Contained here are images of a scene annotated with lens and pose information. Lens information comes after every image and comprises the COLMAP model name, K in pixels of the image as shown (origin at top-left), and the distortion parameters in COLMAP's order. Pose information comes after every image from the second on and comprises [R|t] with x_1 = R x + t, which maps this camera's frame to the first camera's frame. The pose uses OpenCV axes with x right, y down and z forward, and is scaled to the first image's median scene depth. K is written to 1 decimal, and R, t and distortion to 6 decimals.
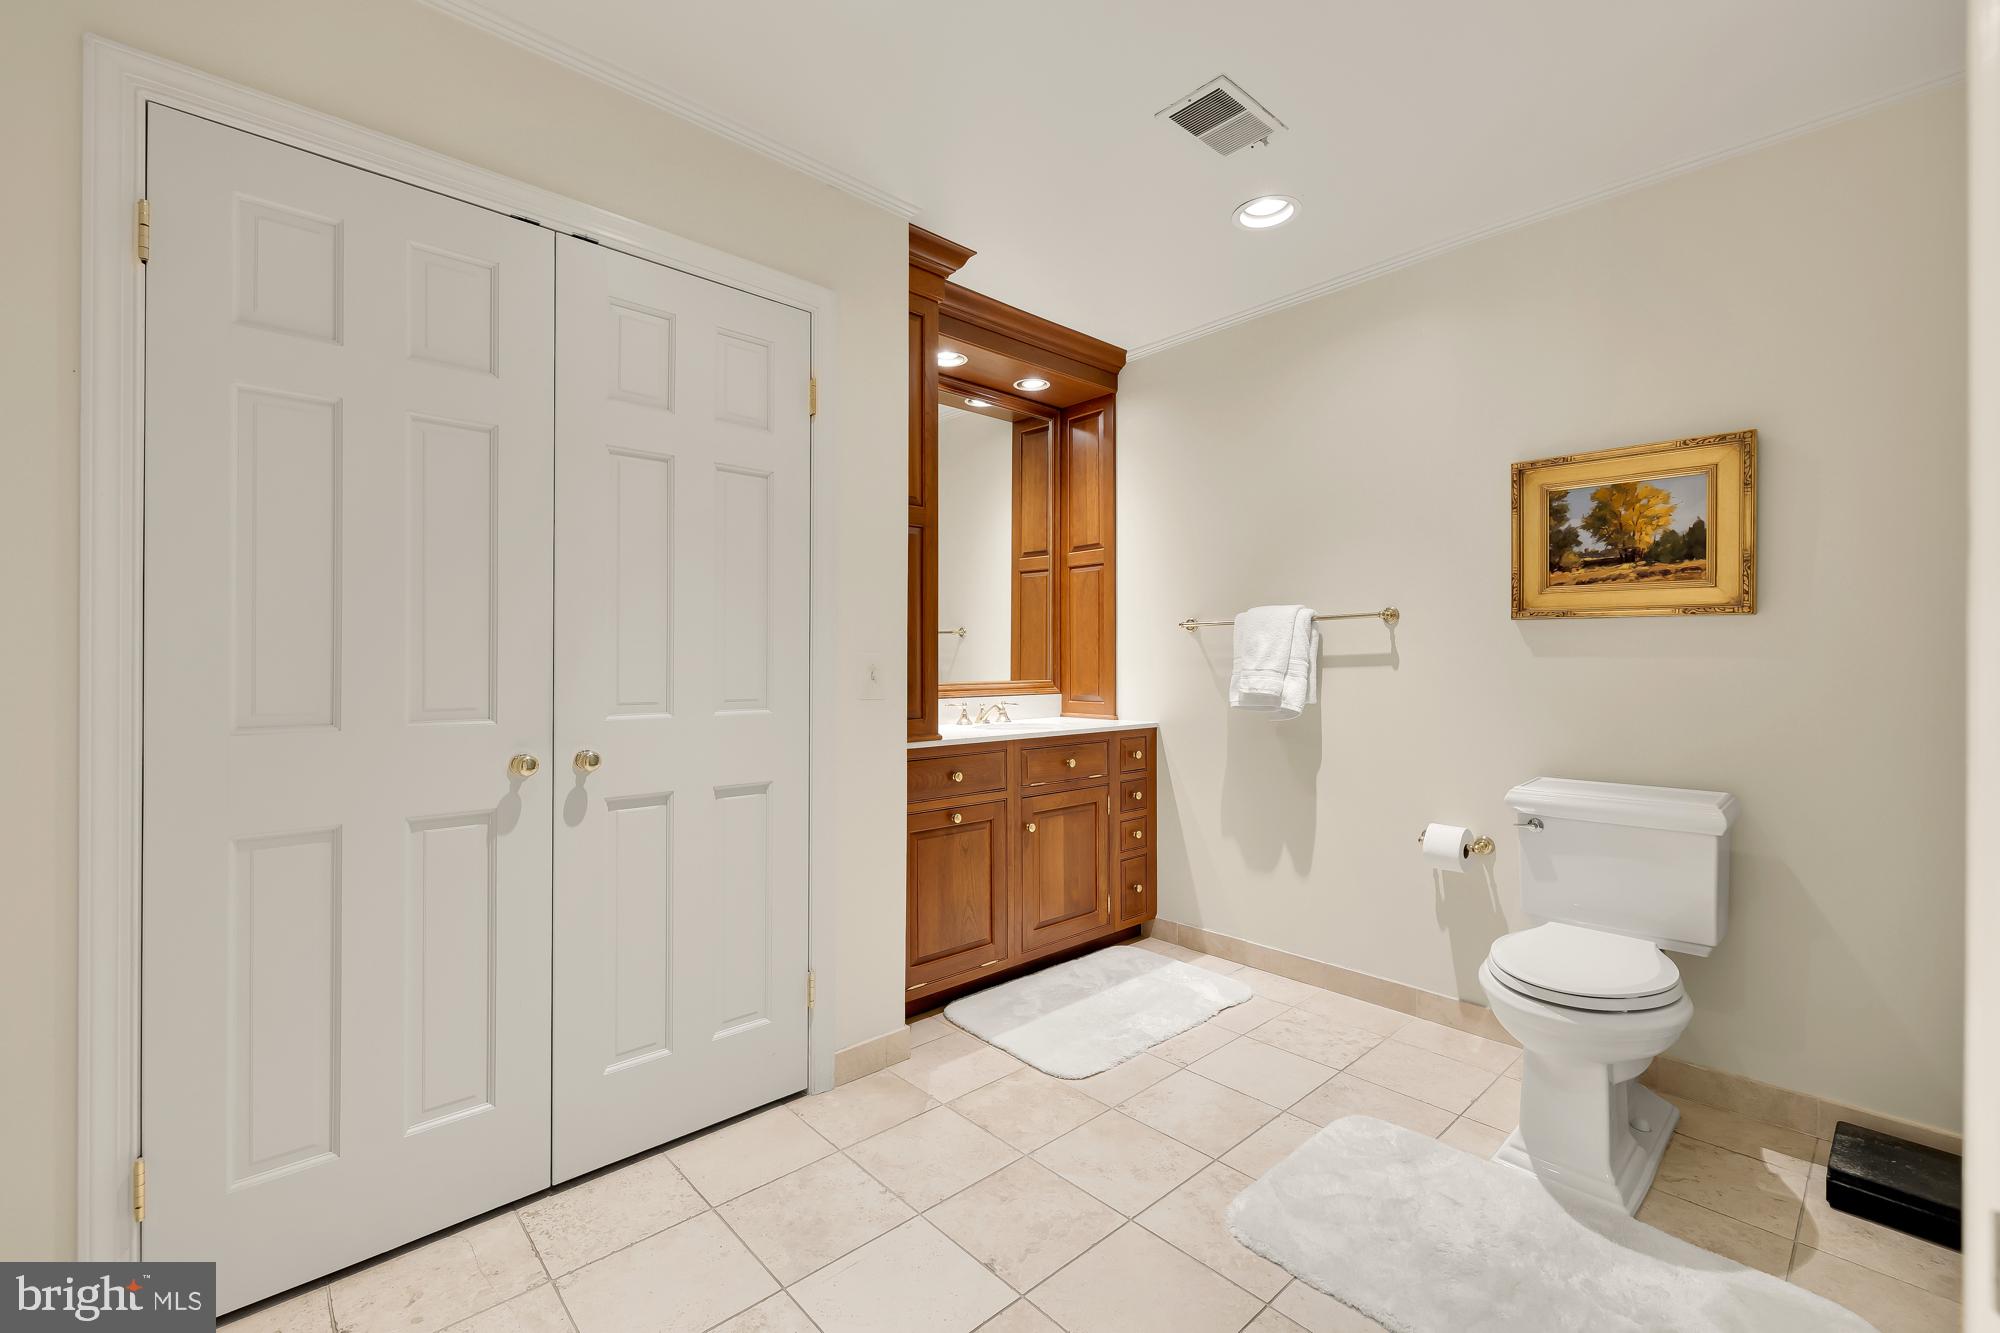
lens RADIAL K [[841.7, 0, 999.6], [0, 841.7, 658.8], [0, 0, 1]] dist [-0.008663, 0.000206]
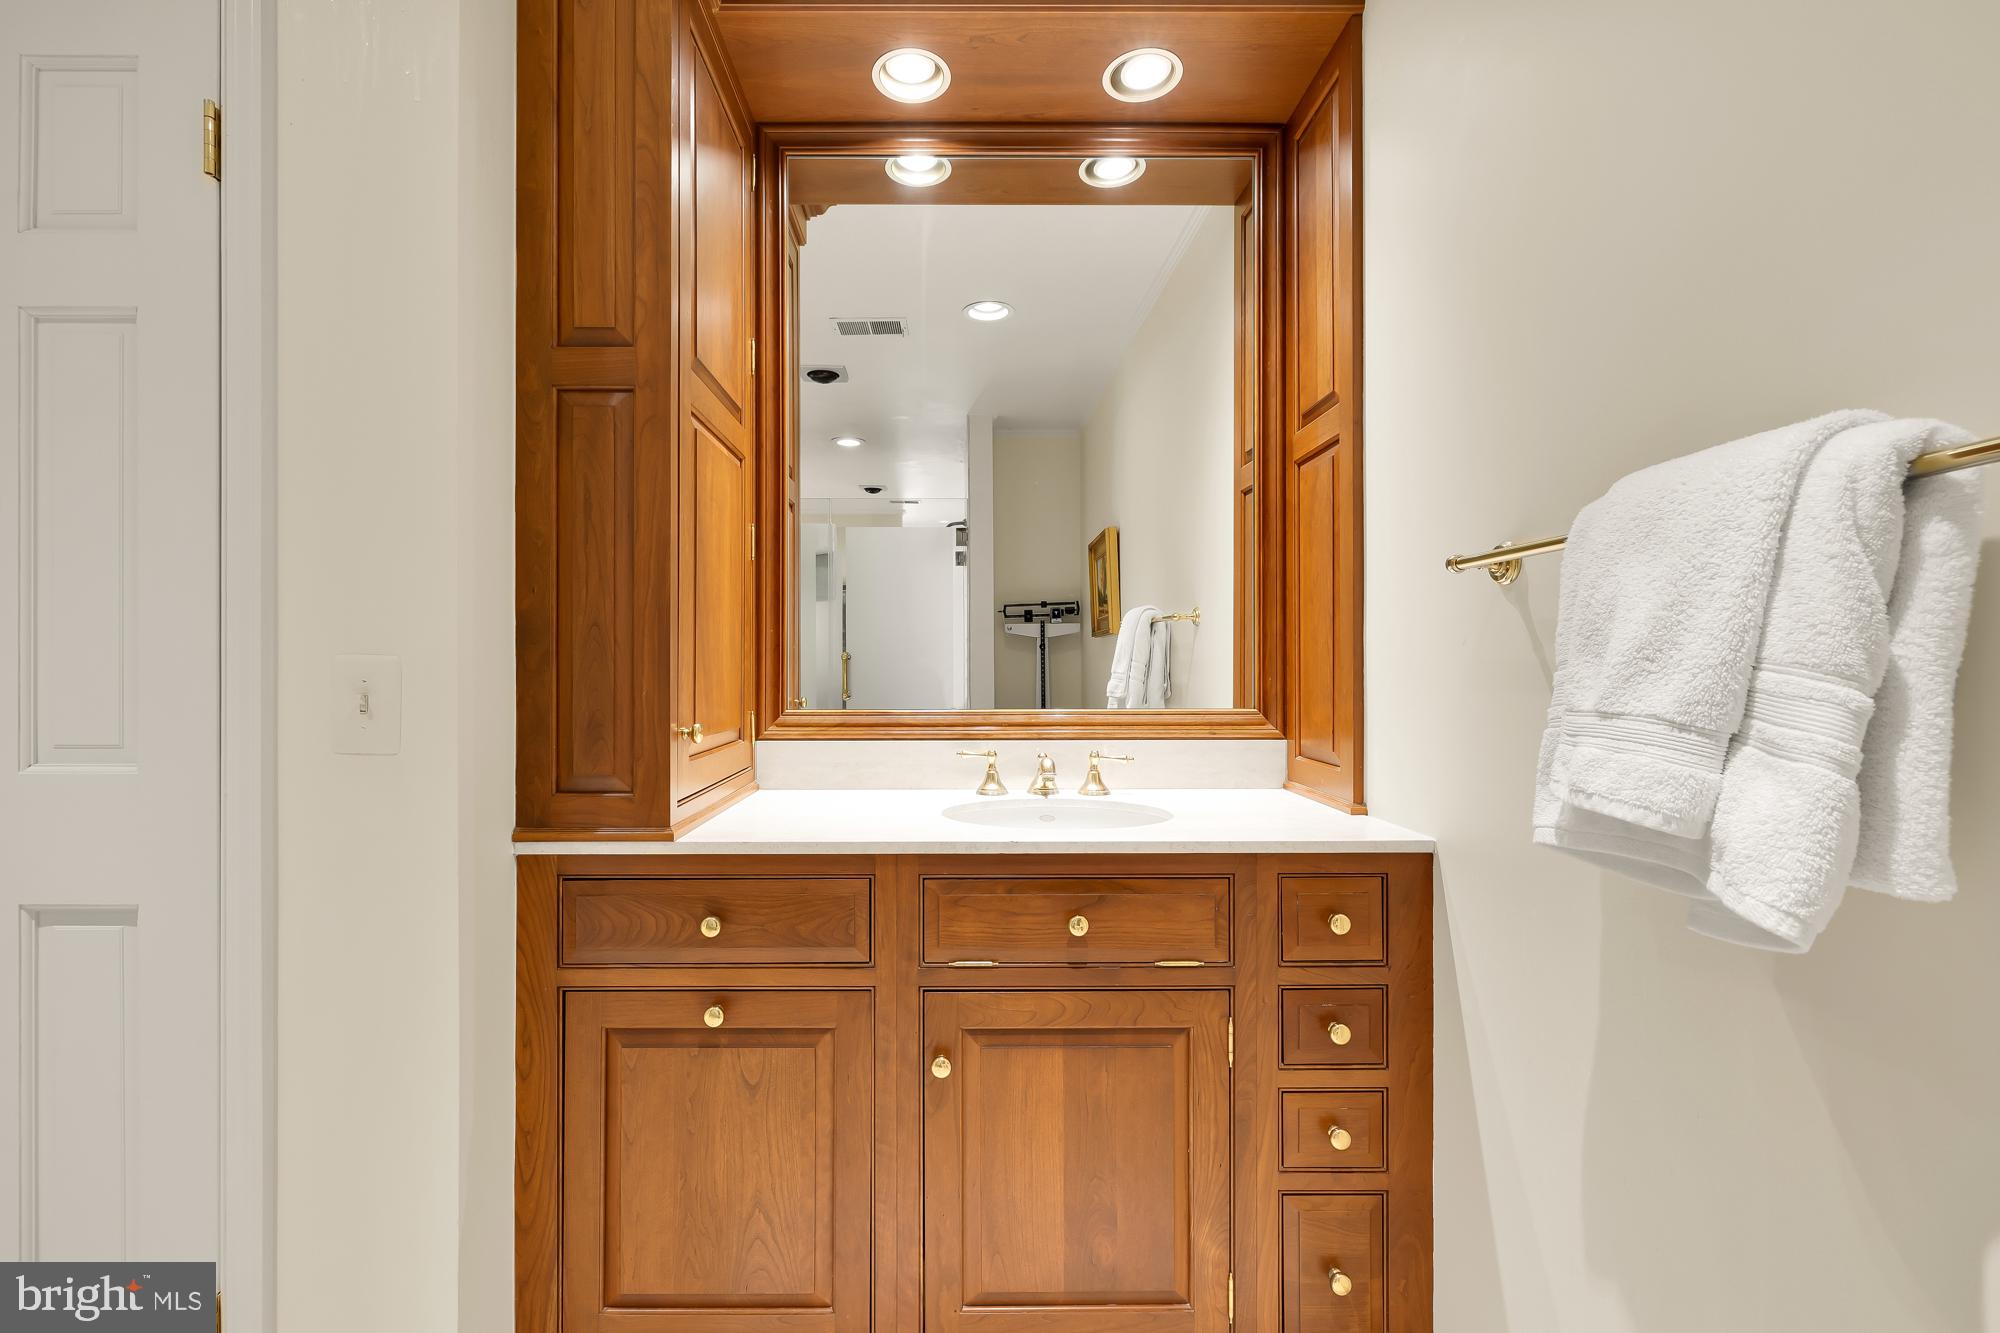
lens RADIAL K [[841.7, 0, 994.8], [0, 841.7, 659.4], [0, 0, 1]] dist [-0.008663, 0.000206]
pose [[0.739825, -0.003265, -0.672792, 0.323185], [0.003898, 0.999992, -0.000566, -0.003046], [0.672788, -0.002203, 0.739832, 0.669311]]
